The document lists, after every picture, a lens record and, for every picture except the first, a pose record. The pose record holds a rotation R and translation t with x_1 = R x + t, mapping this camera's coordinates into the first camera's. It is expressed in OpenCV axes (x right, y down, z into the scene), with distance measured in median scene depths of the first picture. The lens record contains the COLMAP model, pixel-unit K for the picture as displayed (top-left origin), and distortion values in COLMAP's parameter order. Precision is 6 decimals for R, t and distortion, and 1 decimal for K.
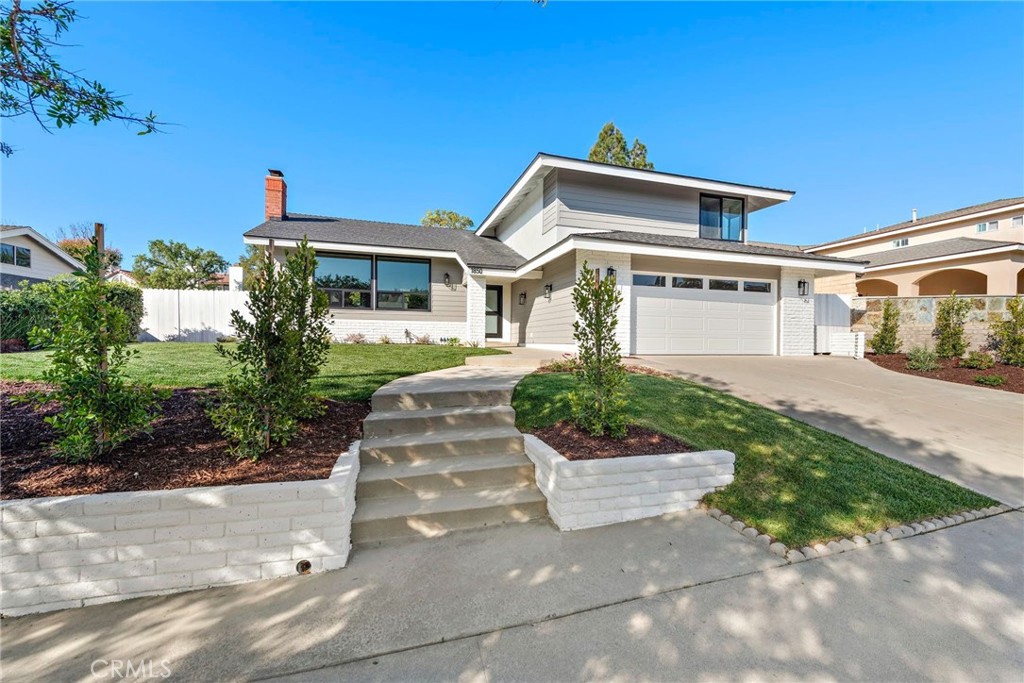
lens RADIAL K [[403.2, 0, 512.8], [0, 403.2, 338.4], [0, 0, 1]] dist [0.014838, -0.005598]
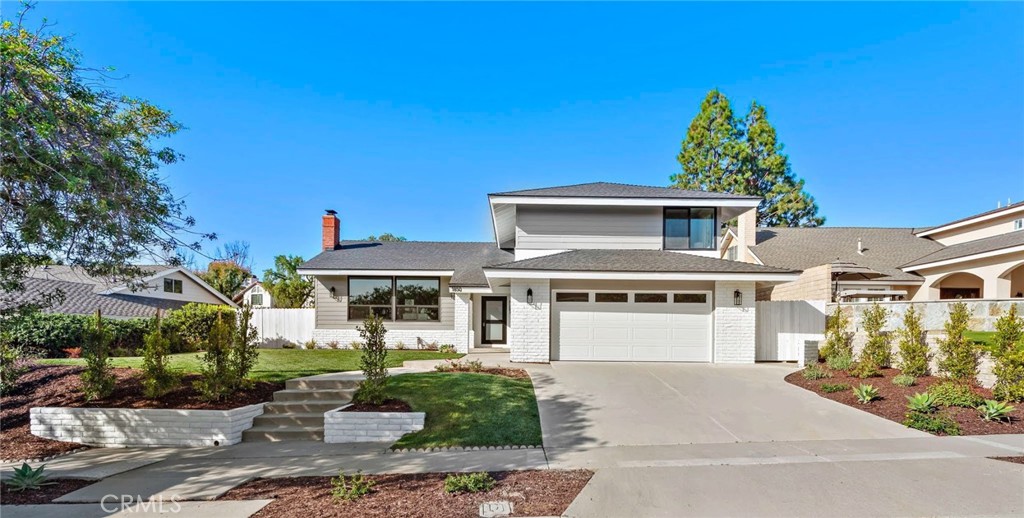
lens RADIAL K [[467.3, 0, 513.9], [0, 467.3, 338.2], [0, 0, 1]] dist [0.003996, 0.000147]
pose [[0.959116, -0.002057, -0.283004, 0.502367], [0.001436, 0.999996, -0.002404, -0.019687], [0.283008, 0.001899, 0.959116, -0.306166]]
